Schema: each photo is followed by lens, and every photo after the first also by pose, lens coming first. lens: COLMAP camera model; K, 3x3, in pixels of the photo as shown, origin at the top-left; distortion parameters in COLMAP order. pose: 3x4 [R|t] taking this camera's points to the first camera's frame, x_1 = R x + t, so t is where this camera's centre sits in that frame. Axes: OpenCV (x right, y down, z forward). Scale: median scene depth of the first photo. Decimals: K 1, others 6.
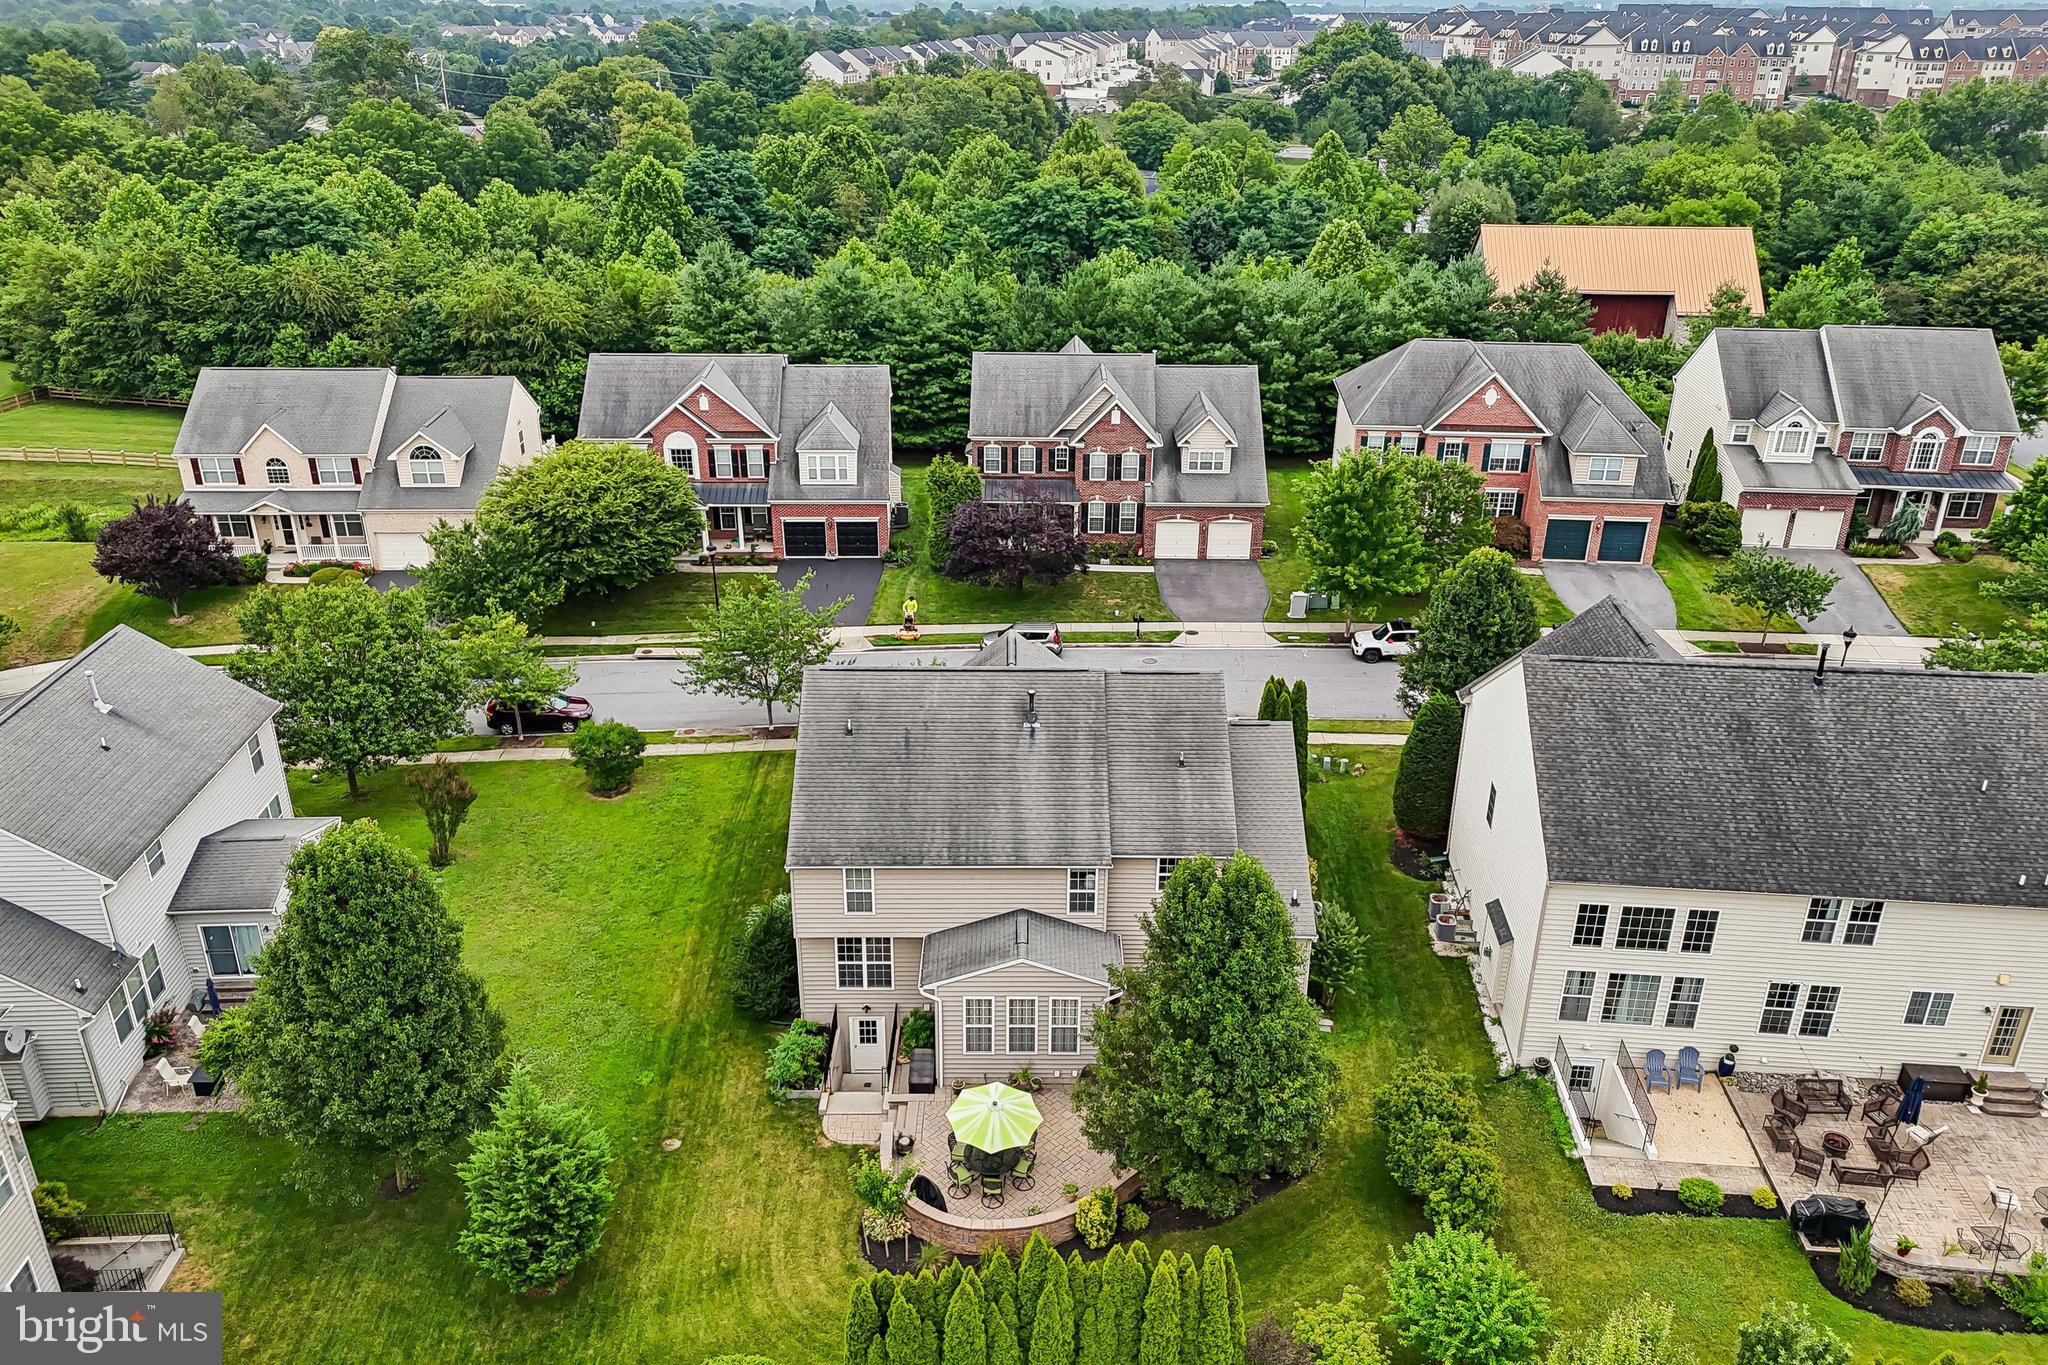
lens RADIAL K [[1501.5, 0, 1025.9], [0, 1501.5, 675.4], [0, 0, 1]] dist [0.085687, -0.094159]
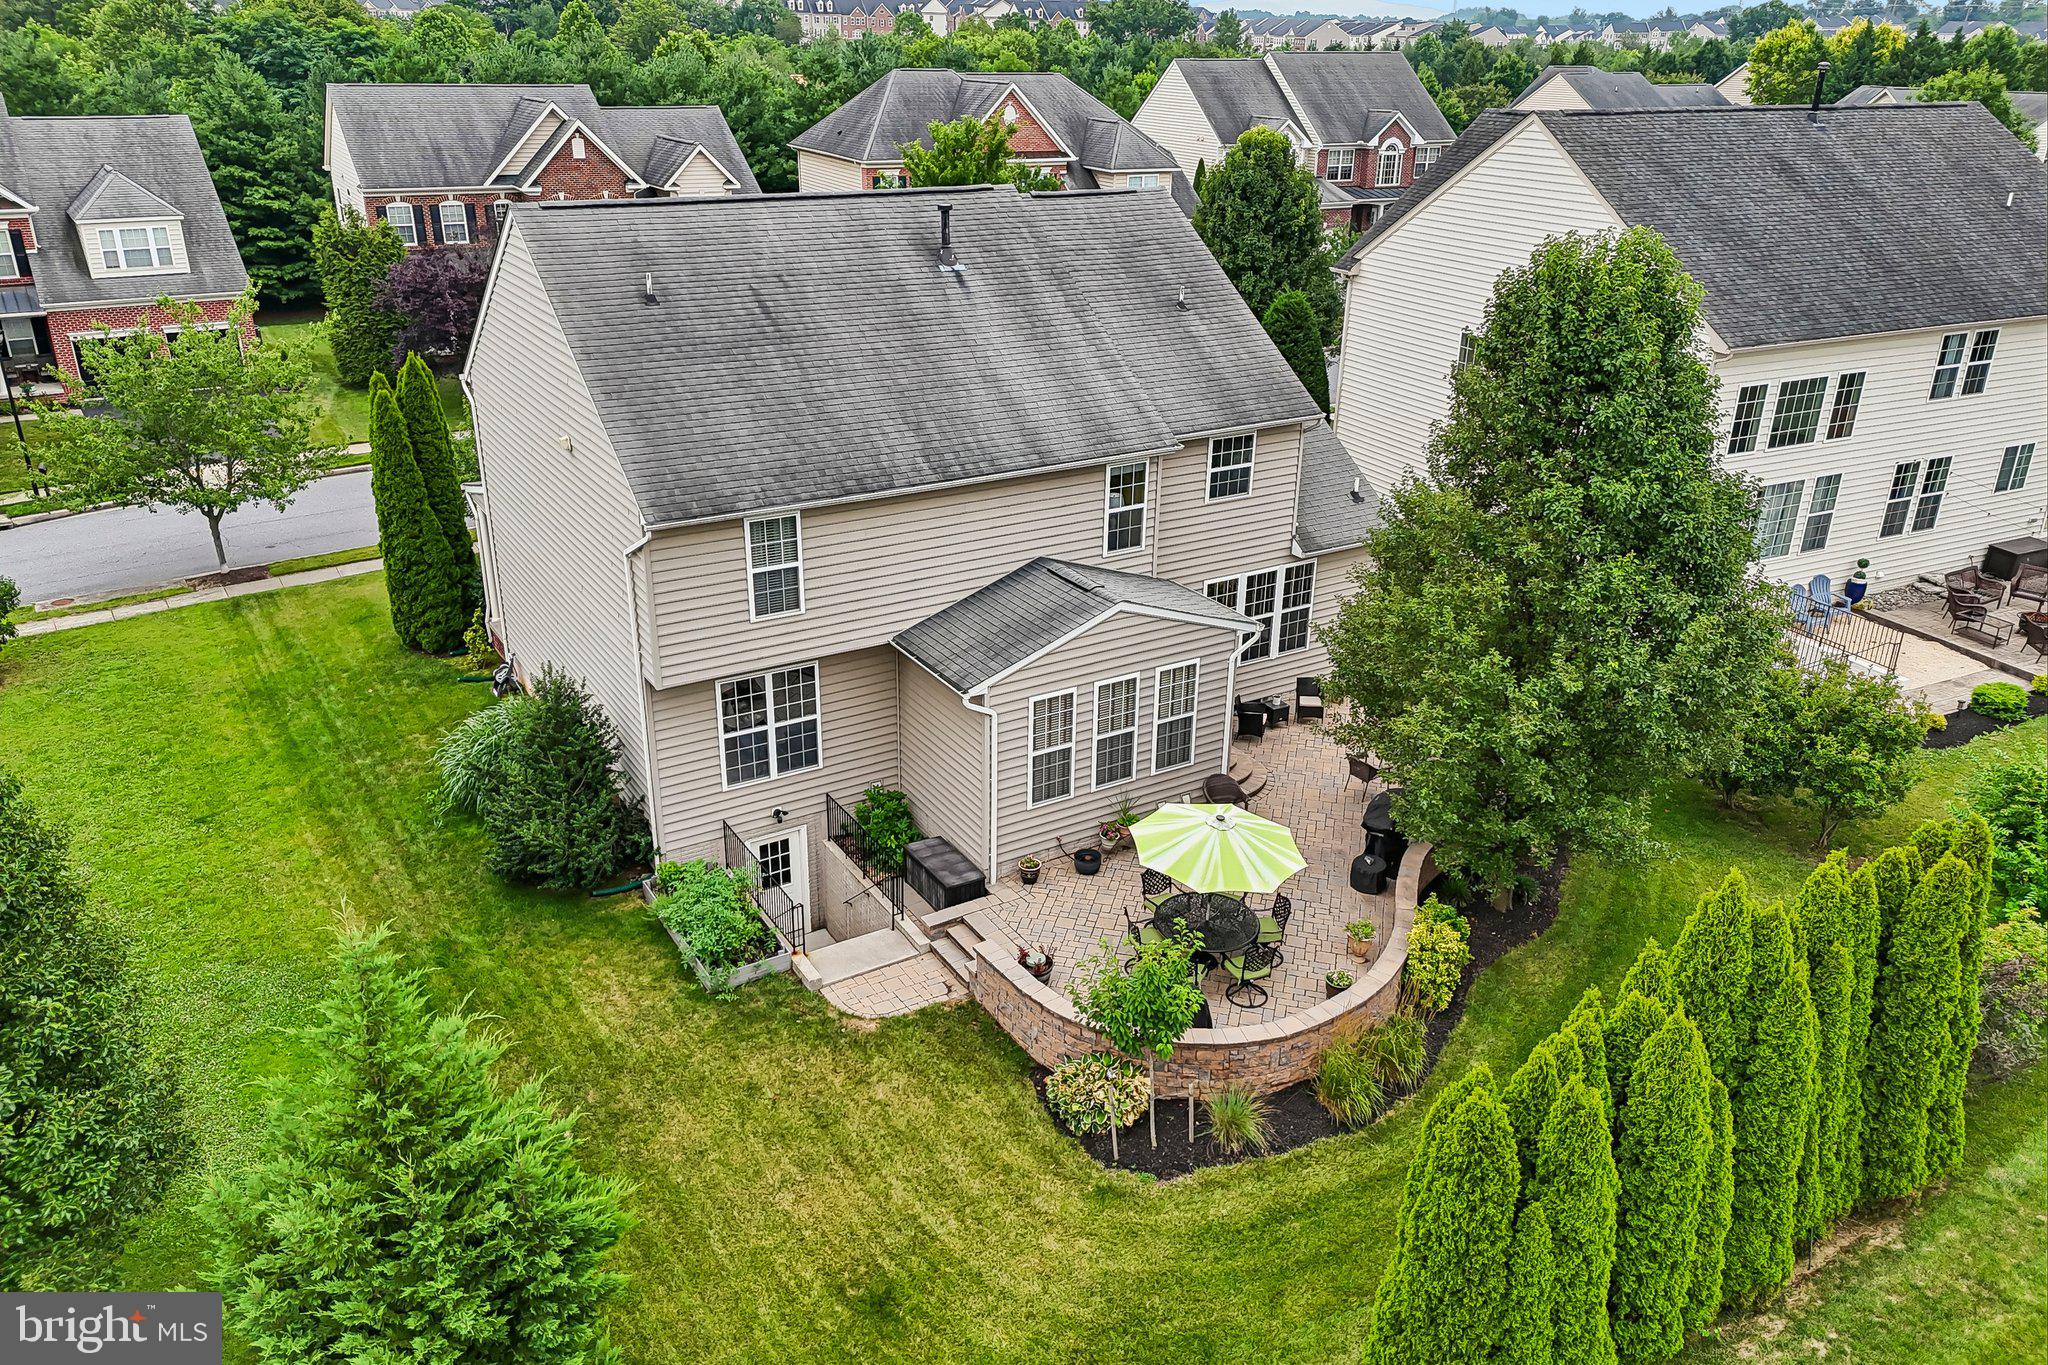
lens RADIAL K [[1501.5, 0, 1025.9], [0, 1501.5, 675.4], [0, 0, 1]] dist [0.085687, -0.094159]
pose [[0.857880, -0.199280, 0.473635, -0.154661], [0.205686, 0.977846, 0.038871, 0.094167], [-0.470888, 0.064074, 0.879863, 0.264982]]
